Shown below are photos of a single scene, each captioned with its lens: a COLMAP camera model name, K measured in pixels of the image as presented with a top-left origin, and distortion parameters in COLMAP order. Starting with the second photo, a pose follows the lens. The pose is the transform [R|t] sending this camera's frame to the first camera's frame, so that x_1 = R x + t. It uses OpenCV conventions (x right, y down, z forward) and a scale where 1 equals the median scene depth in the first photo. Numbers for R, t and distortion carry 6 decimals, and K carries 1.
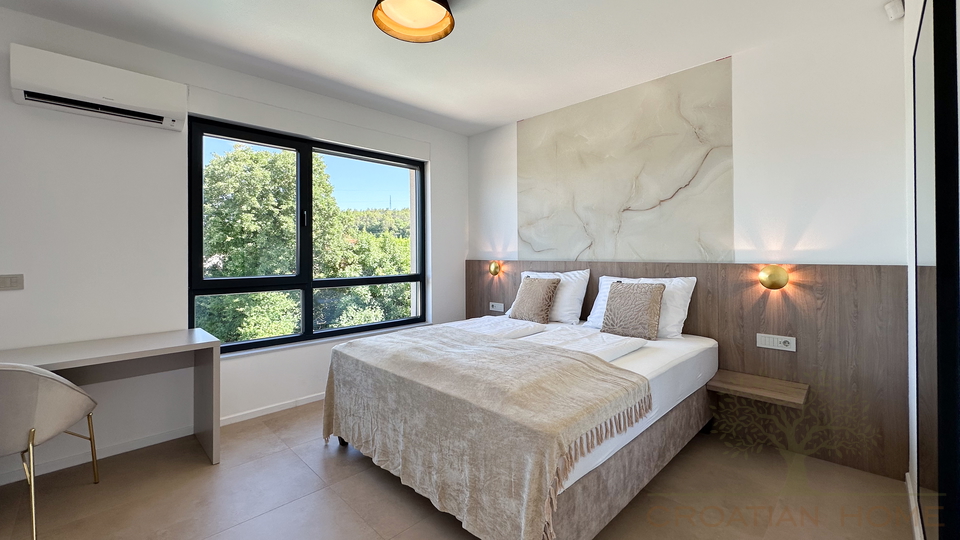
lens RADIAL K [[393.3, 0, 480.0], [0, 393.3, 270.0], [0, 0, 1]] dist [-0.000371, -0.000042]
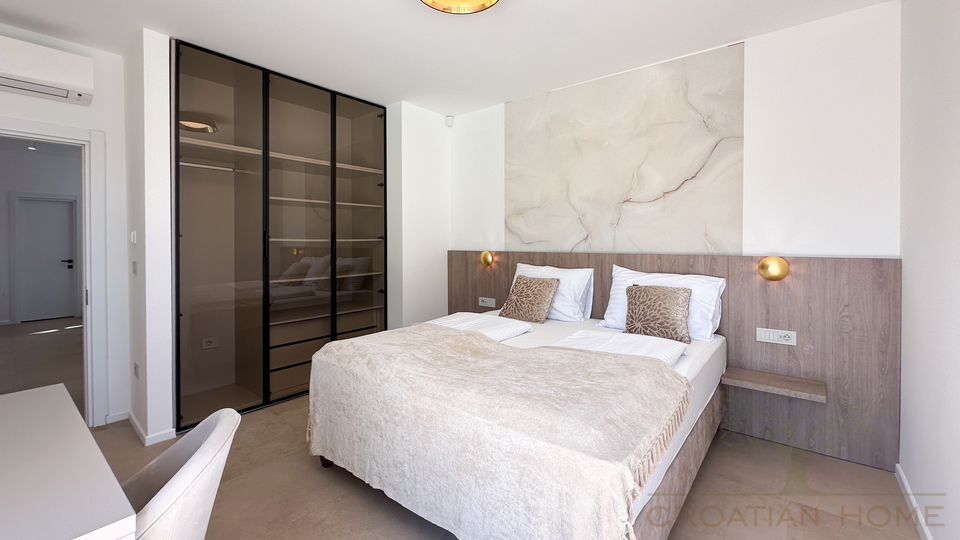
lens RADIAL K [[393.3, 0, 480.0], [0, 393.3, 270.0], [0, 0, 1]] dist [-0.000371, -0.000042]
pose [[0.992224, 0.000760, 0.124464, -0.547012], [-0.004286, 0.999597, 0.028065, -0.052803], [-0.124392, -0.028380, 0.991827, 0.476276]]
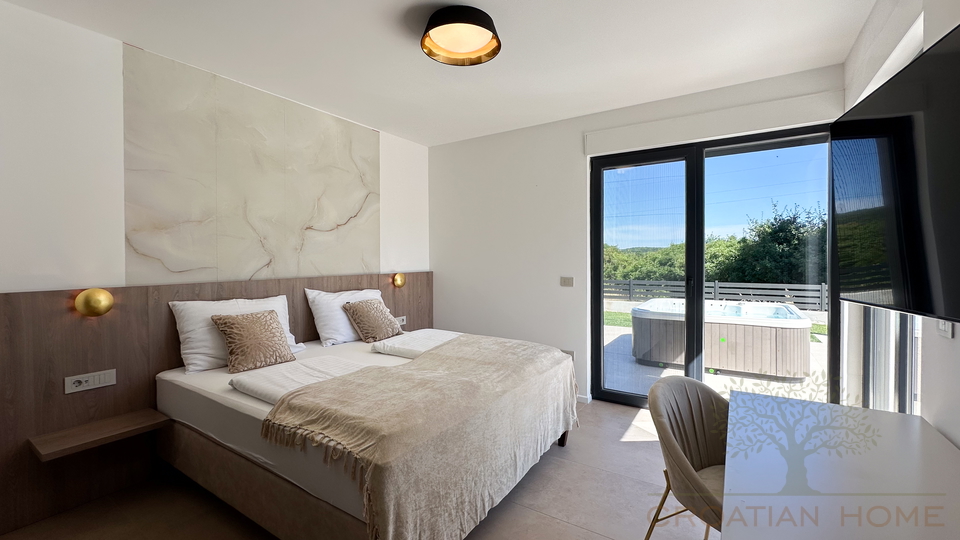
lens RADIAL K [[401.4, 0, 480.0], [0, 401.4, 270.0], [0, 0, 1]] dist [0.001096, 0.000099]
pose [[-0.221569, -0.037900, 0.974408, -4.001996], [0.034293, 0.998324, 0.046628, -0.414646], [-0.974542, 0.043746, -0.219898, 4.313634]]
